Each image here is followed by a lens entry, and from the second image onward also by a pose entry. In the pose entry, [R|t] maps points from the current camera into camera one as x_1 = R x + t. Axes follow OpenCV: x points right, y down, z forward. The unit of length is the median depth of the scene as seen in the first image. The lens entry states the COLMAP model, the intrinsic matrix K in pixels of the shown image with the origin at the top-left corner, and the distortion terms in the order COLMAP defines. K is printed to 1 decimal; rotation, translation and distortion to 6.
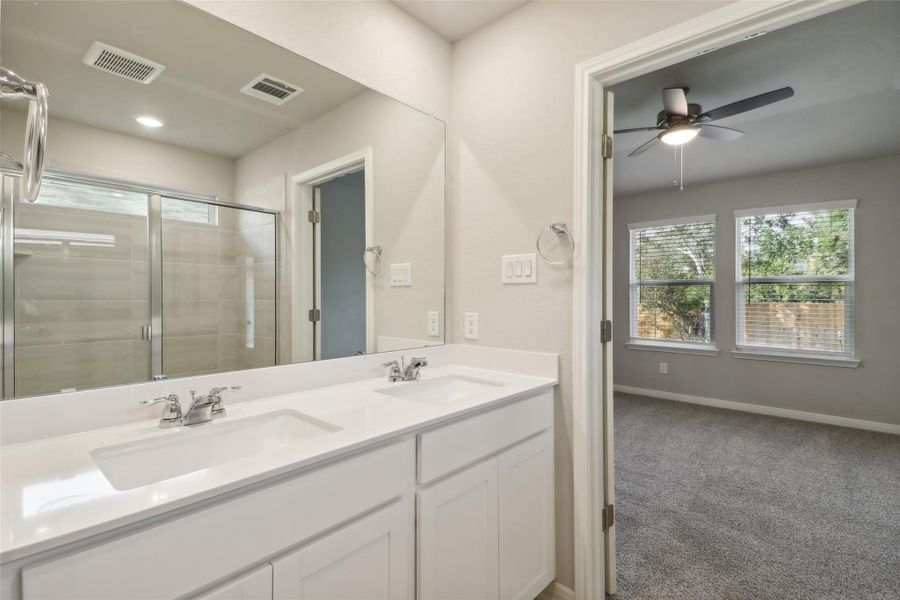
lens RADIAL K [[425.3, 0, 443.9], [0, 425.3, 297.4], [0, 0, 1]] dist [-0.012340, -0.000239]
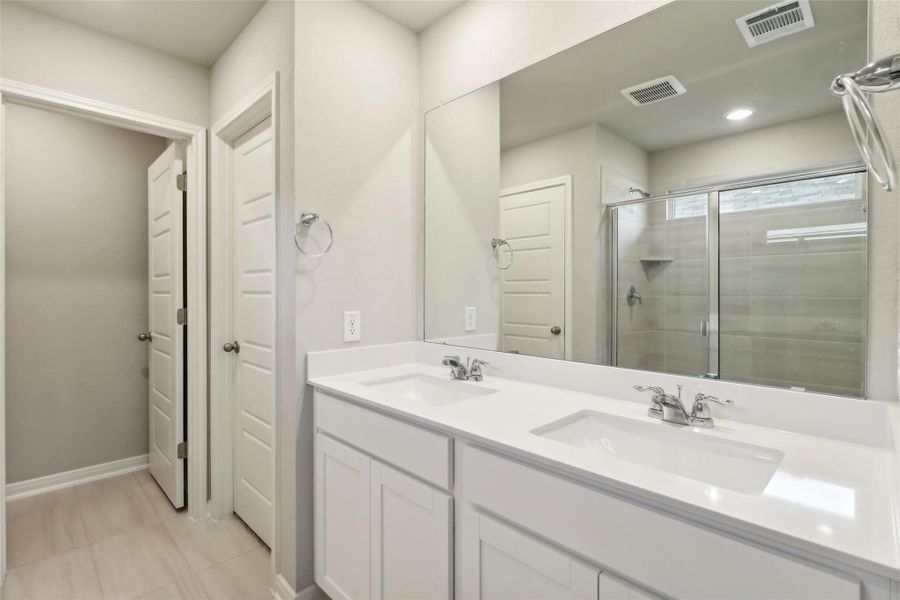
lens RADIAL K [[425.3, 0, 443.9], [0, 425.3, 297.4], [0, 0, 1]] dist [-0.012340, -0.000239]
pose [[-0.068992, 0.011174, -0.997555, 0.373204], [0.002323, 0.999936, 0.011040, -0.004708], [0.997615, -0.001555, -0.069013, 0.432353]]
